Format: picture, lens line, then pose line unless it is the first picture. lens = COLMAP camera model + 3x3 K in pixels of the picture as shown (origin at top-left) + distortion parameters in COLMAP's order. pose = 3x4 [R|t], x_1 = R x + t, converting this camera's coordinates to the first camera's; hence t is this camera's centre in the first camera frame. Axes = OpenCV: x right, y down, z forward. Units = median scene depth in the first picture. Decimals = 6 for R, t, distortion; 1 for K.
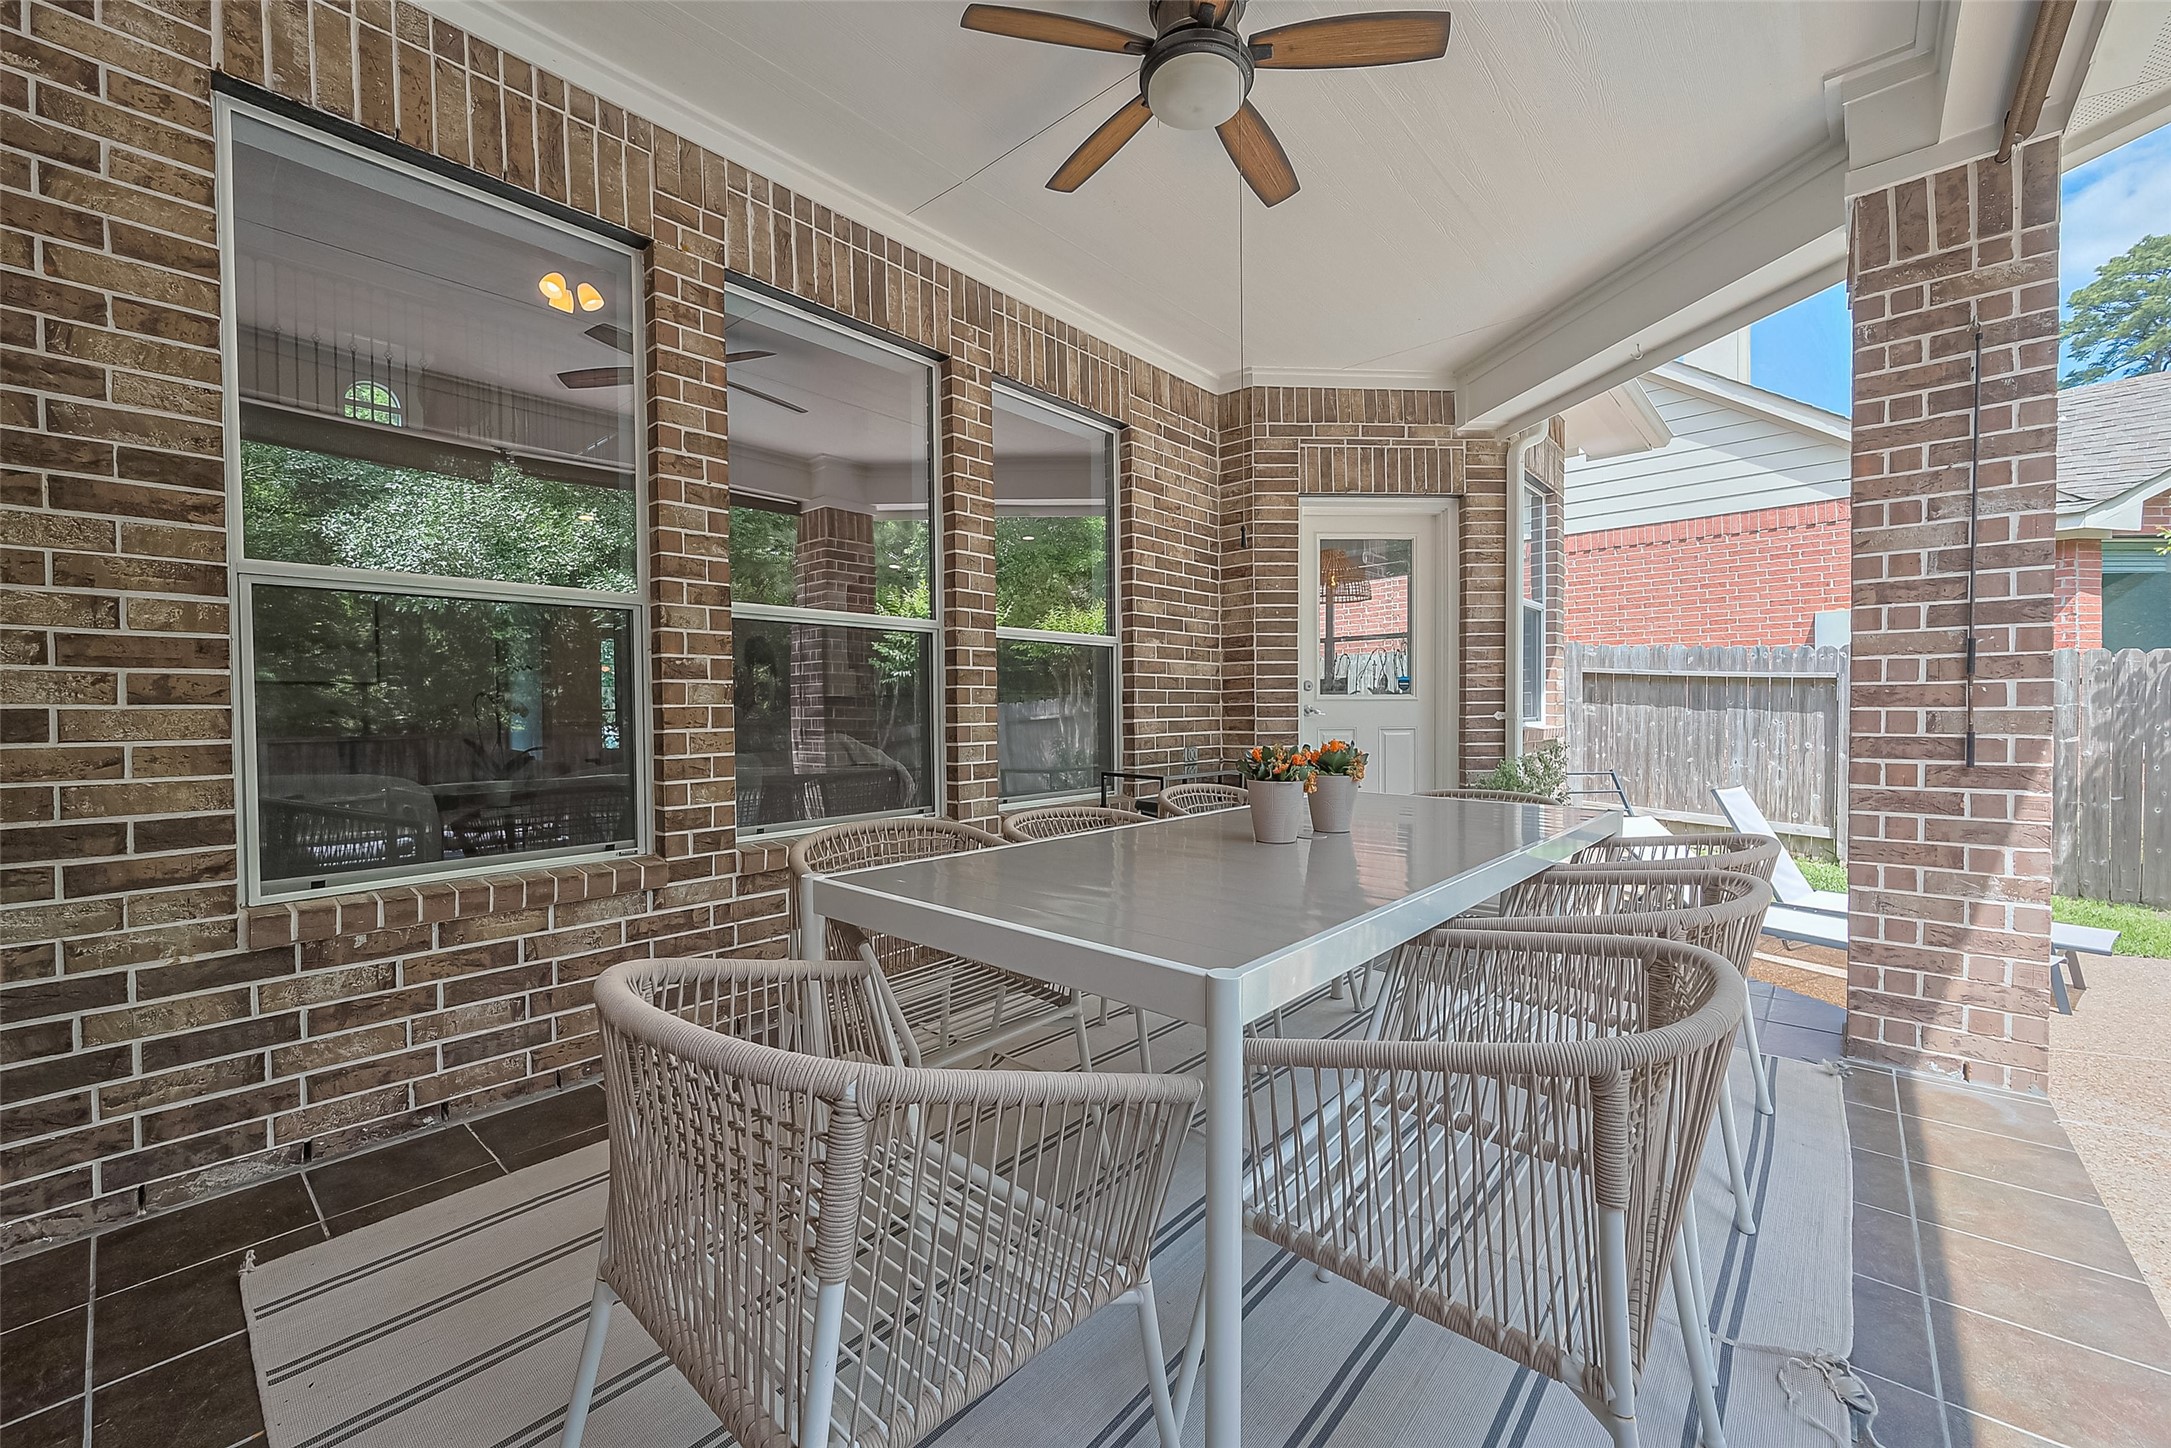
lens RADIAL K [[861.0, 0, 1088.4], [0, 861.0, 725.7], [0, 0, 1]] dist [-0.001462, 0.000272]
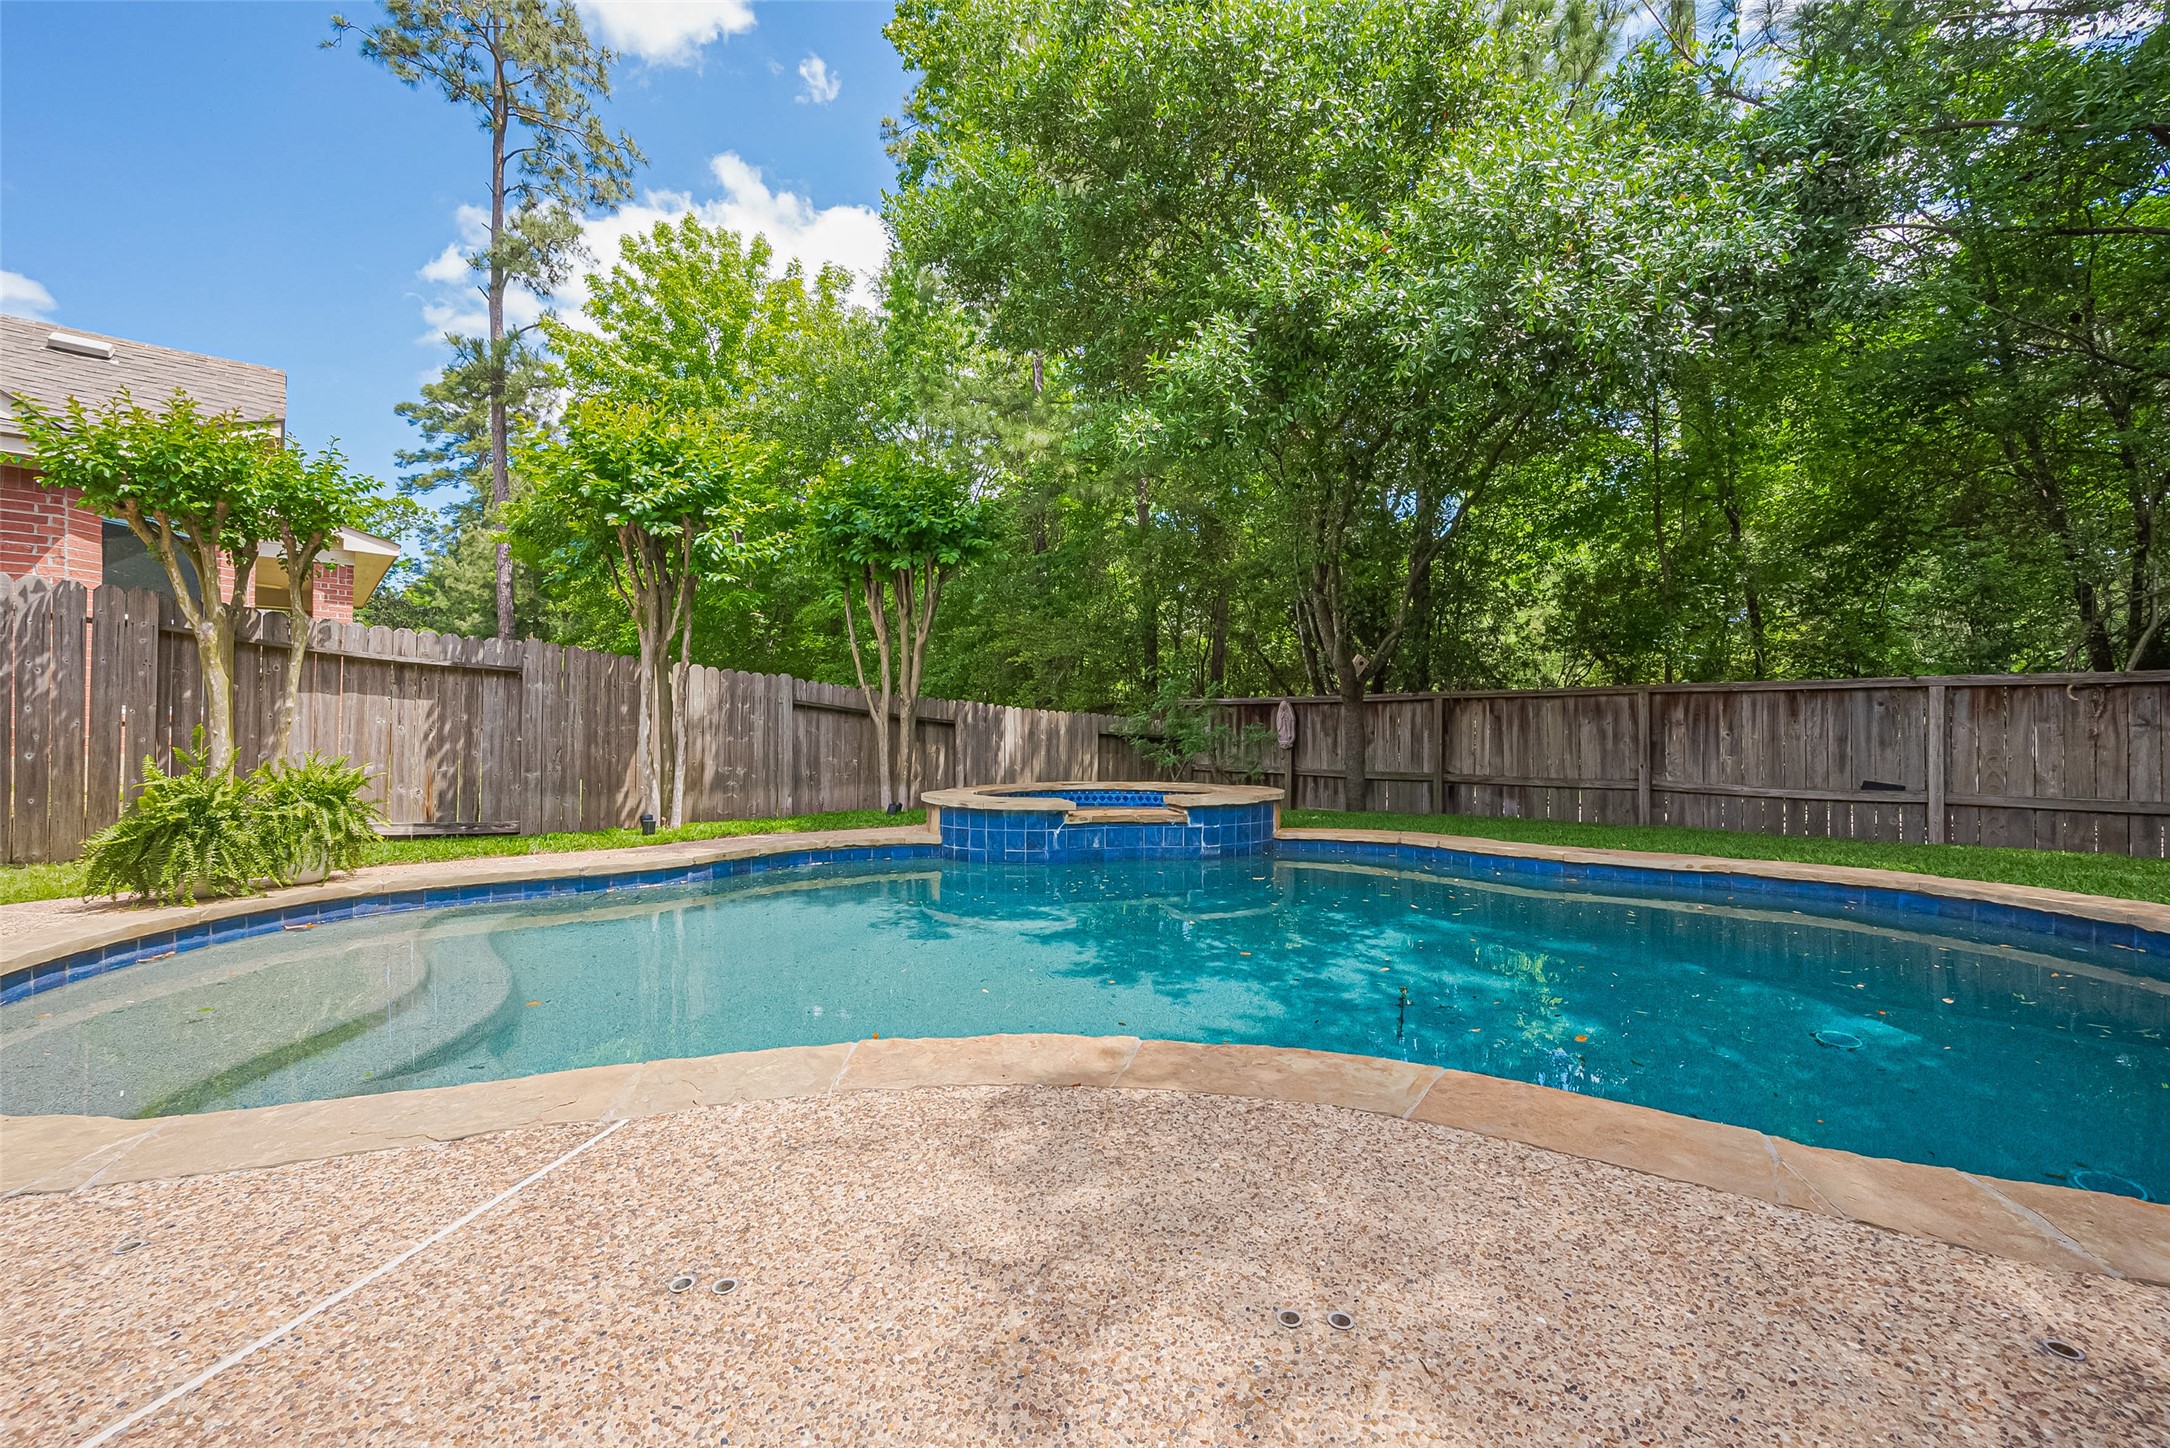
lens RADIAL K [[860.7, 0, 1087.9], [0, 860.7, 725.7], [0, 0, 1]] dist [-0.001462, 0.000272]
pose [[0.097400, 0.020122, 0.995042, 0.445994], [0.017325, 0.999610, -0.021910, 0.102400], [-0.995094, 0.019373, 0.097014, -0.180183]]
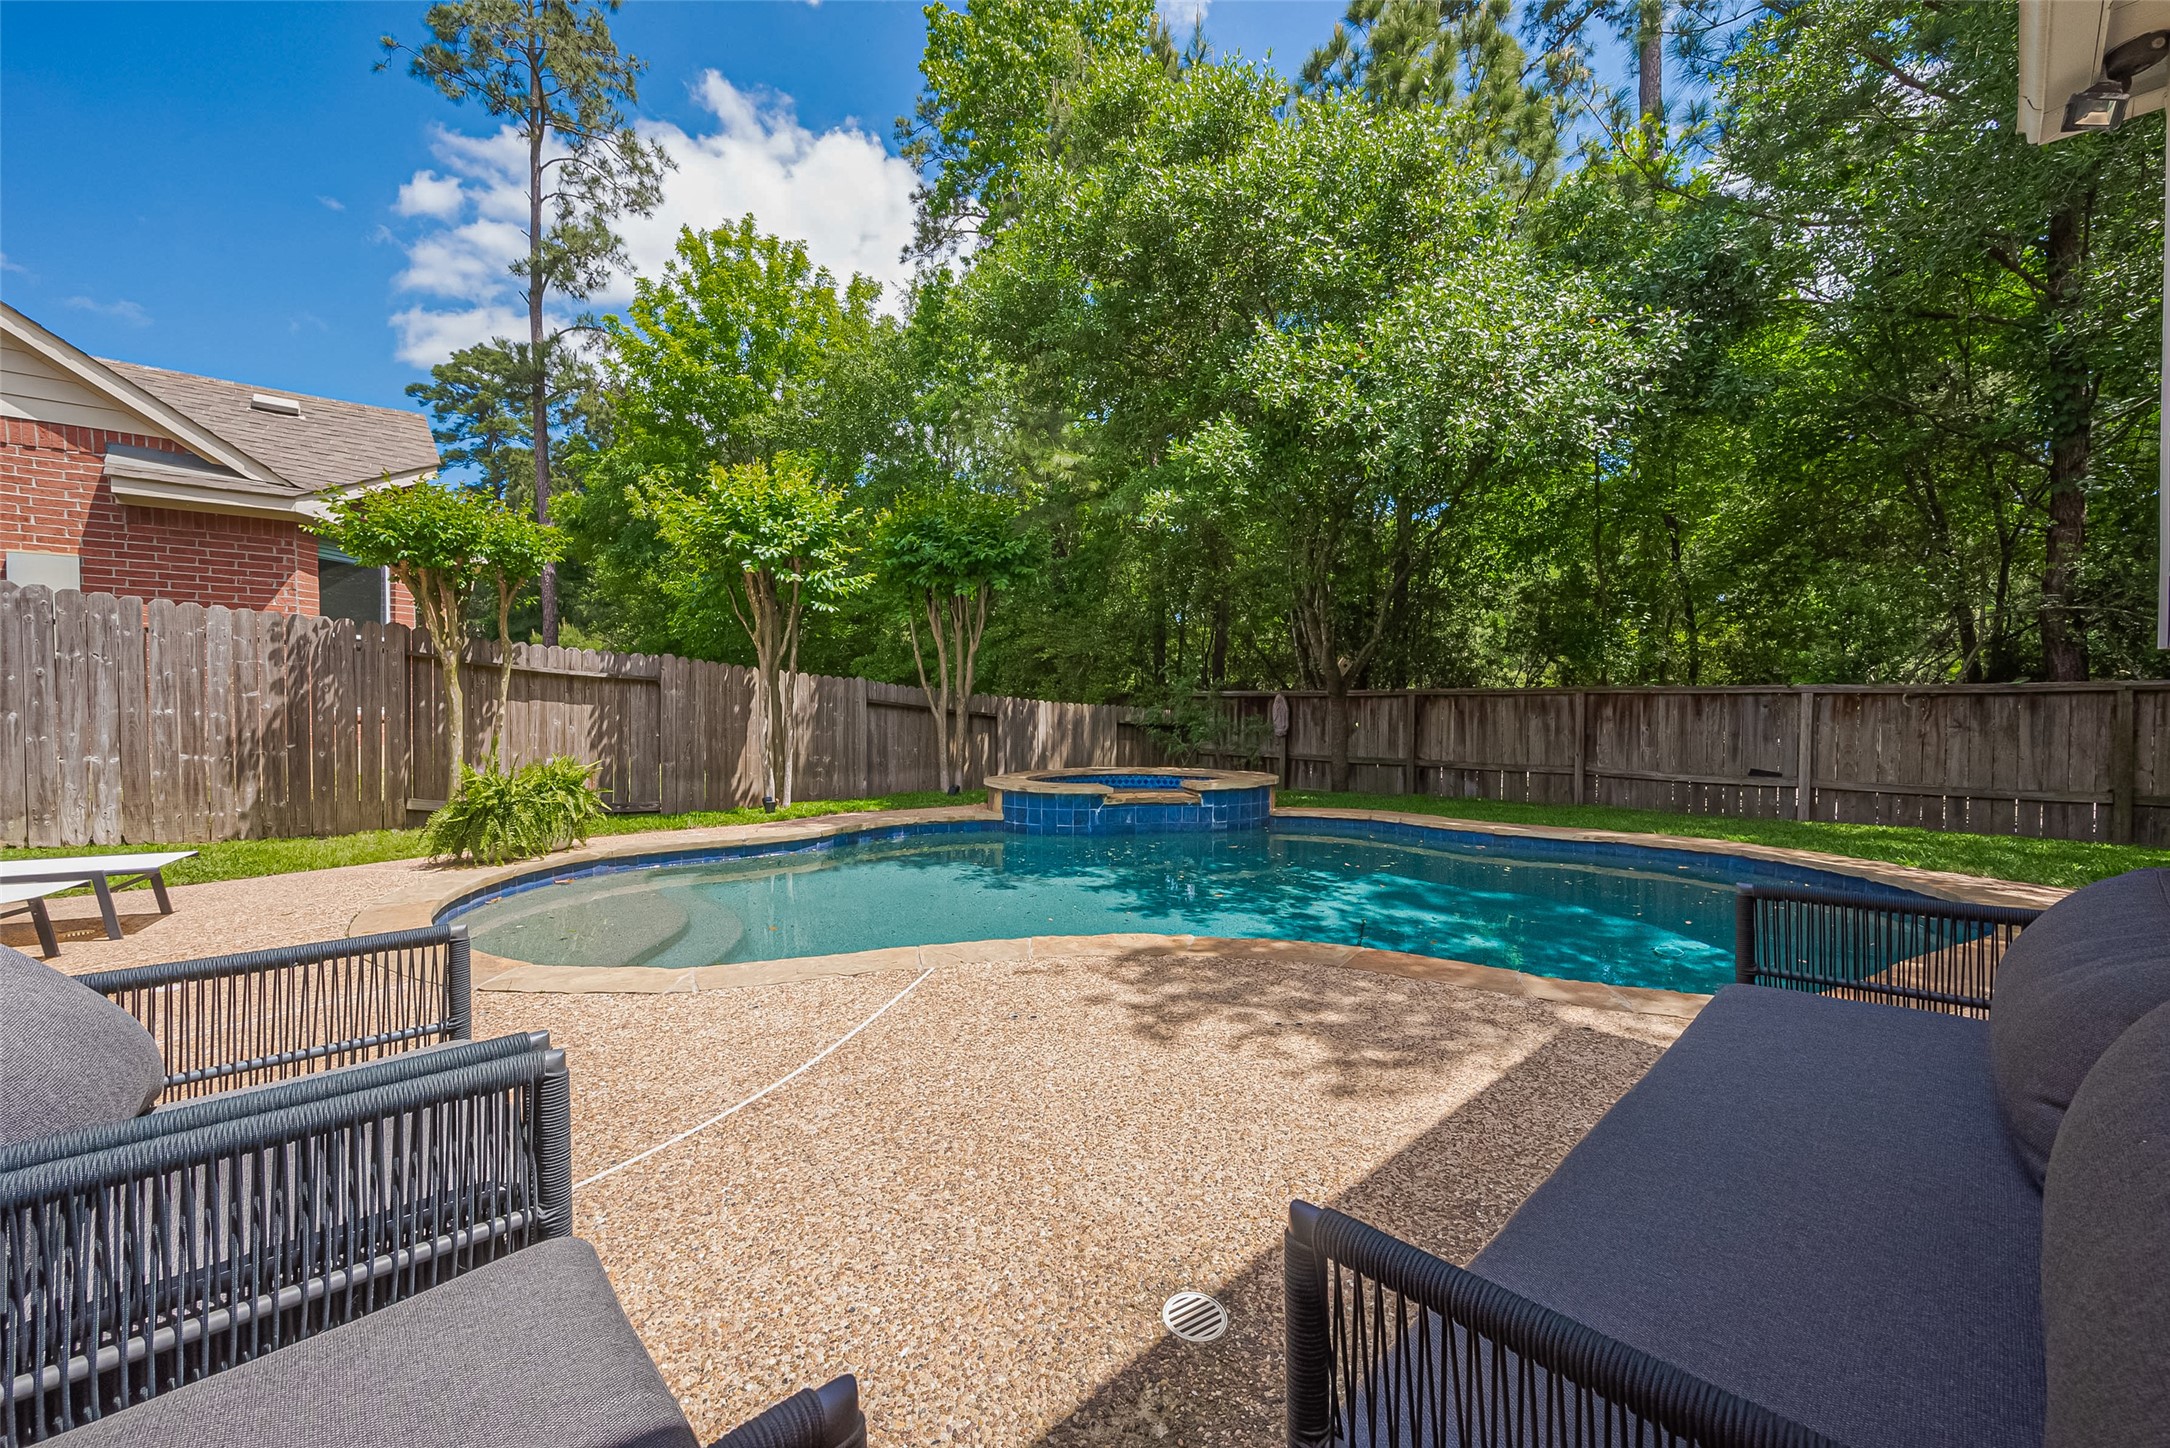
lens RADIAL K [[860.7, 0, 1087.9], [0, 860.7, 725.7], [0, 0, 1]] dist [-0.001462, 0.000272]
pose [[0.092693, -0.010567, 0.995639, 0.166535], [0.016588, 0.999821, 0.009067, 0.064401], [-0.995557, 0.015675, 0.092852, -0.146953]]
